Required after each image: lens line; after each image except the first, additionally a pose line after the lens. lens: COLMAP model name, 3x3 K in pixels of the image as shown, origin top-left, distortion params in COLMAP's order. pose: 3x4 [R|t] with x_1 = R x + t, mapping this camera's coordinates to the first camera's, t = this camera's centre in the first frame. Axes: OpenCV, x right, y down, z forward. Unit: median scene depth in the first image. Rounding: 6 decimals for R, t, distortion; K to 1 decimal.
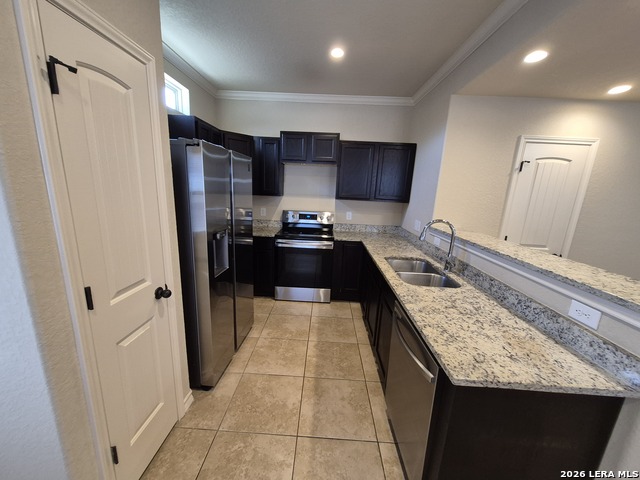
lens RADIAL K [[252.7, 0, 315.2], [0, 252.7, 241.5], [0, 0, 1]] dist [0.005654, -0.001676]
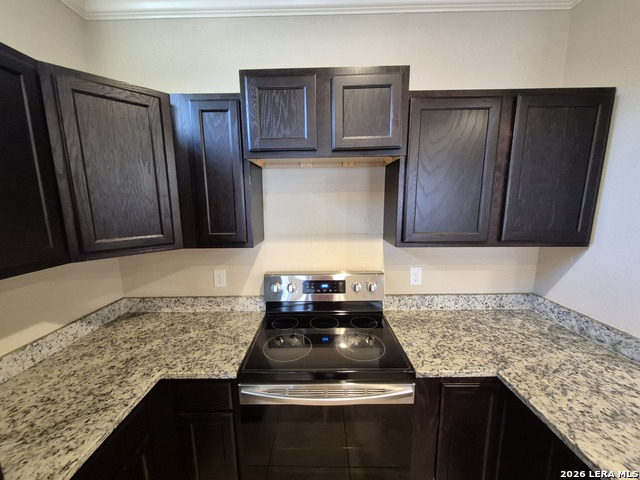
lens RADIAL K [[252.7, 0, 321.9], [0, 252.7, 241.4], [0, 0, 1]] dist [0.005654, -0.001676]
pose [[0.997837, -0.058713, 0.029552, -0.041620], [0.060289, 0.996630, -0.055631, -0.152032], [-0.026186, 0.057293, 0.998014, 0.578151]]
